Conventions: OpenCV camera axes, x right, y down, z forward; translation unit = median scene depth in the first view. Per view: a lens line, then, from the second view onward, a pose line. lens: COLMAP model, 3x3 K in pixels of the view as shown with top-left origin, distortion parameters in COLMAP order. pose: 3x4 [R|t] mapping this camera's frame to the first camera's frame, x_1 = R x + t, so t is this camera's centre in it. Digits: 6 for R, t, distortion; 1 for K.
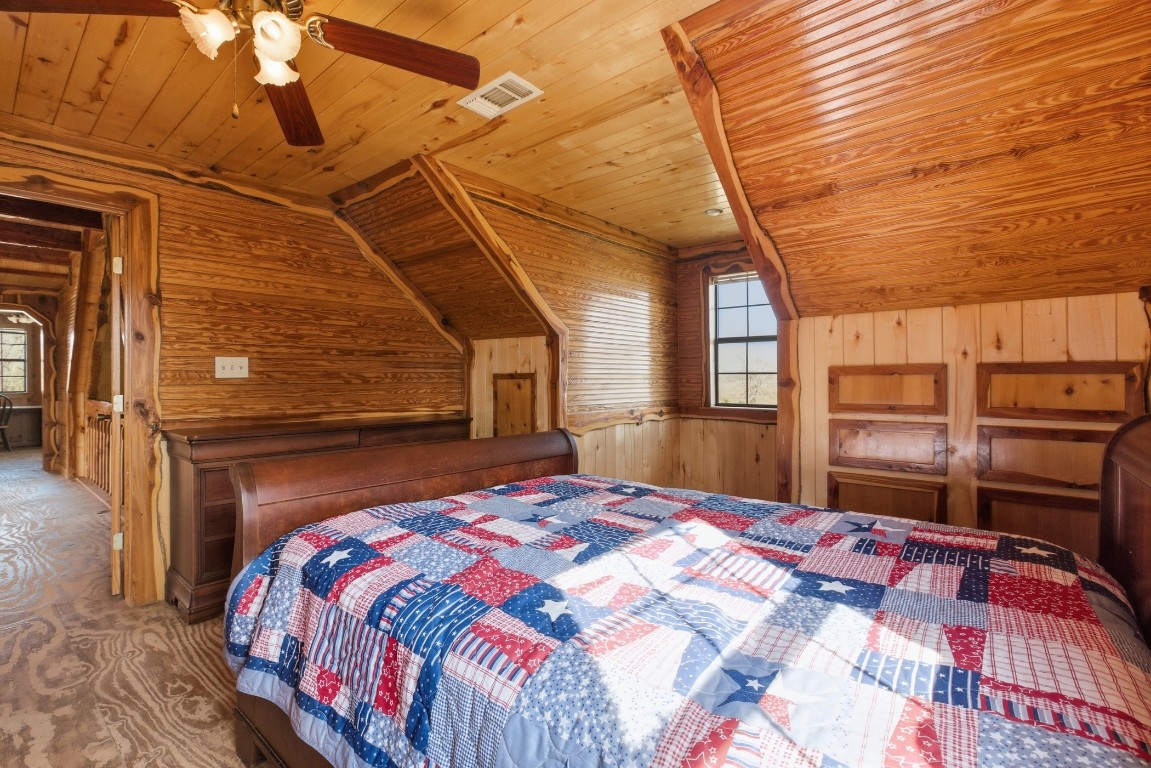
lens RADIAL K [[526.2, 0, 575.8], [0, 526.2, 377.9], [0, 0, 1]] dist [-0.001151, -0.000071]
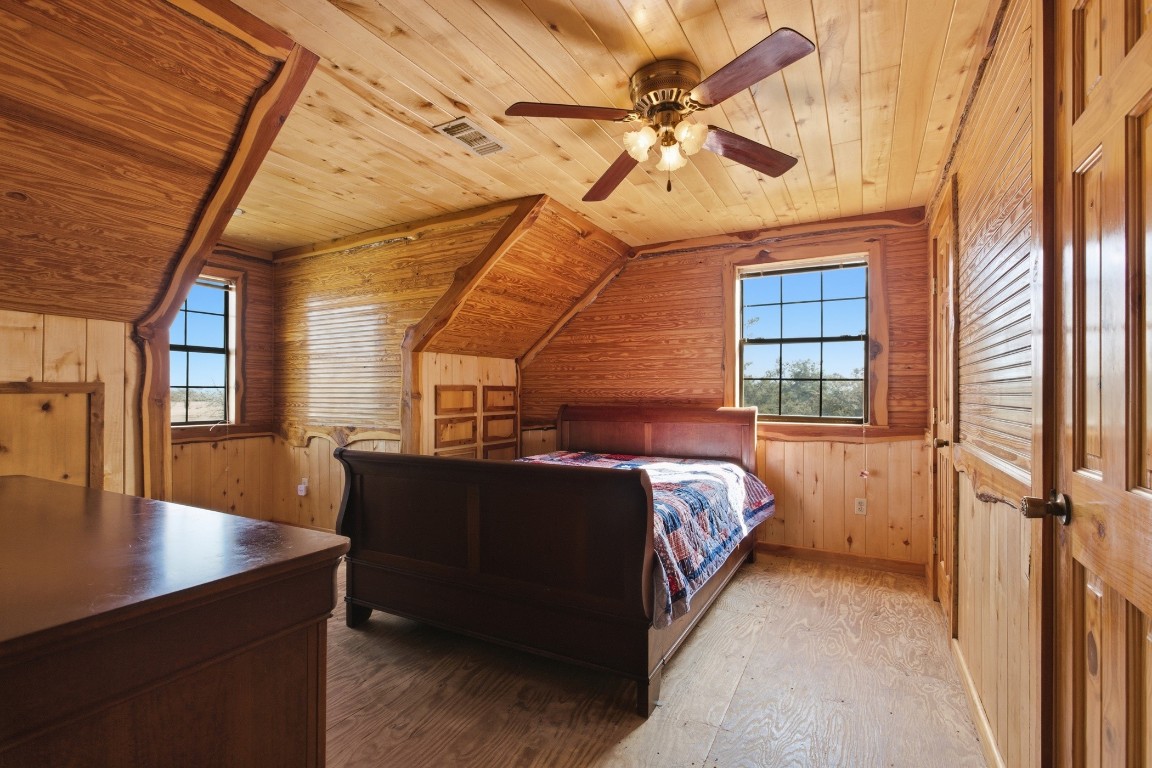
lens RADIAL K [[526.6, 0, 577.5], [0, 526.6, 389.4], [0, 0, 1]] dist [-0.001151, -0.000071]
pose [[-0.201057, 0.009837, 0.979530, -1.264589], [0.000637, 0.999951, -0.009911, 0.007684], [-0.979579, -0.001369, -0.201054, 1.006418]]
